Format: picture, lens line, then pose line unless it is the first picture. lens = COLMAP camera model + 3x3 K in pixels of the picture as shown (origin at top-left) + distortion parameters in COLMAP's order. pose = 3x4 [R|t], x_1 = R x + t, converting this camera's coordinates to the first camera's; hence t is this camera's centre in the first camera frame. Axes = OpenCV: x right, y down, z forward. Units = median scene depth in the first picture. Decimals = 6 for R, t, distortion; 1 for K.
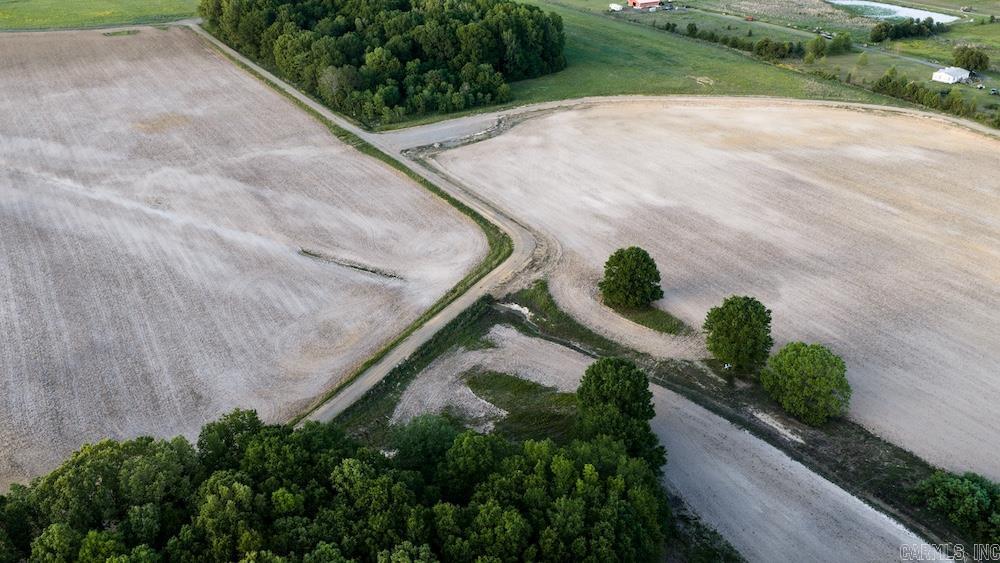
lens RADIAL K [[824.9, 0, 500.6], [0, 824.9, 286.5], [0, 0, 1]] dist [0.031413, -0.062627]
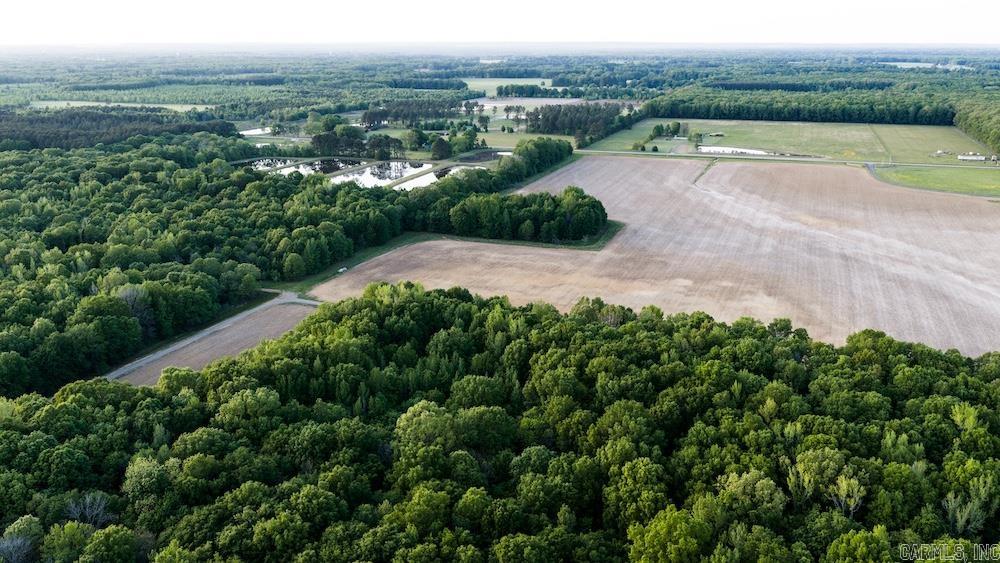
lens RADIAL K [[824.9, 0, 503.2], [0, 824.9, 276.7], [0, 0, 1]] dist [0.031413, -0.062627]
pose [[0.609735, 0.215075, -0.762867, 0.108741], [-0.375680, 0.925919, -0.039224, 0.200147], [0.697917, 0.310510, 0.645365, -0.472842]]
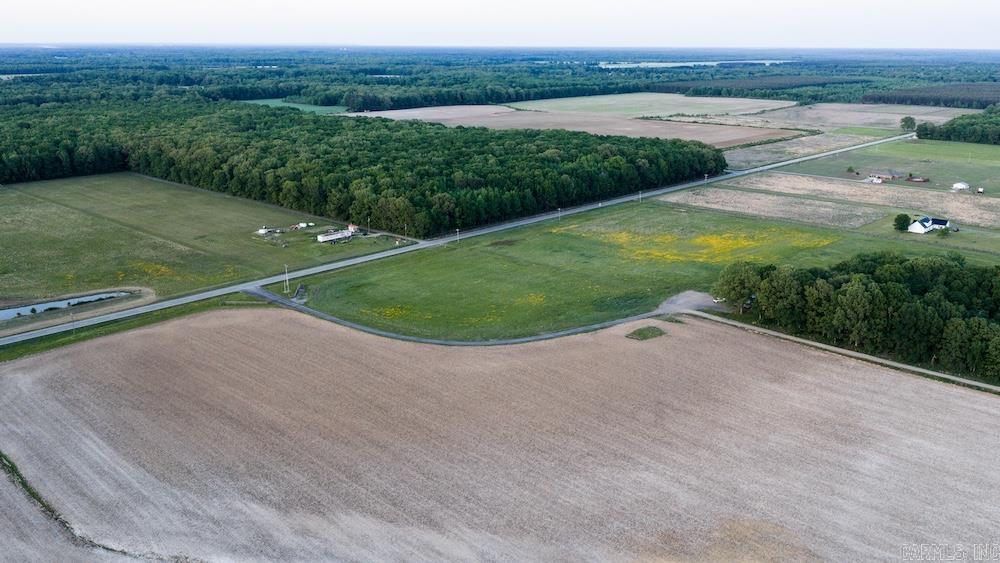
lens RADIAL K [[824.9, 0, 502.2], [0, 824.9, 283.9], [0, 0, 1]] dist [0.031413, -0.062627]
pose [[0.965310, -0.069821, 0.251598, -1.039895], [0.121046, 0.973450, -0.194275, -0.292635], [-0.231354, 0.217991, 0.948133, 0.398993]]
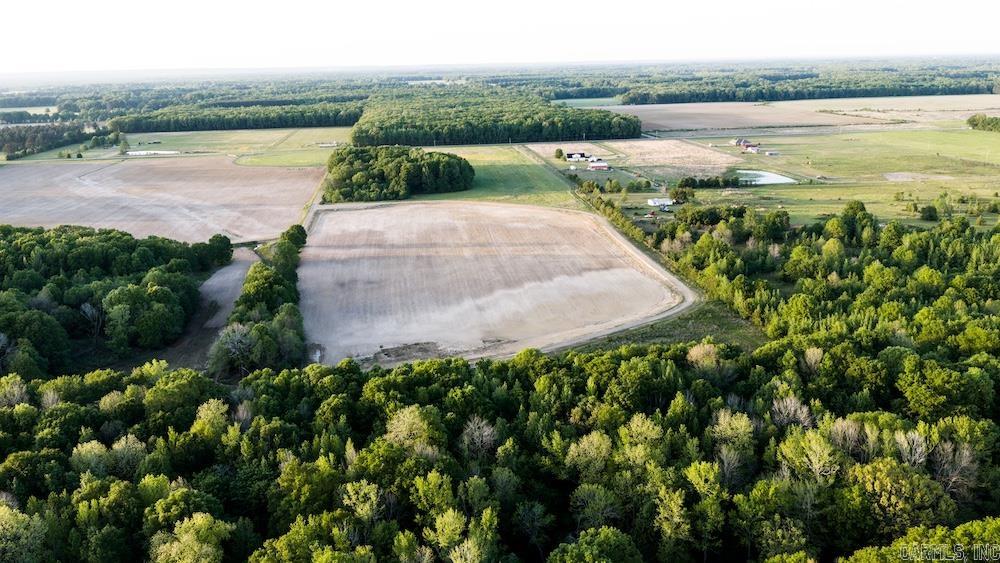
lens RADIAL K [[824.9, 0, 498.0], [0, 824.9, 282.6], [0, 0, 1]] dist [0.031413, -0.062627]
pose [[0.901509, 0.090375, -0.423219, 1.041086], [-0.184240, 0.965049, -0.186376, 0.280313], [0.391583, 0.245993, 0.886651, -0.568708]]
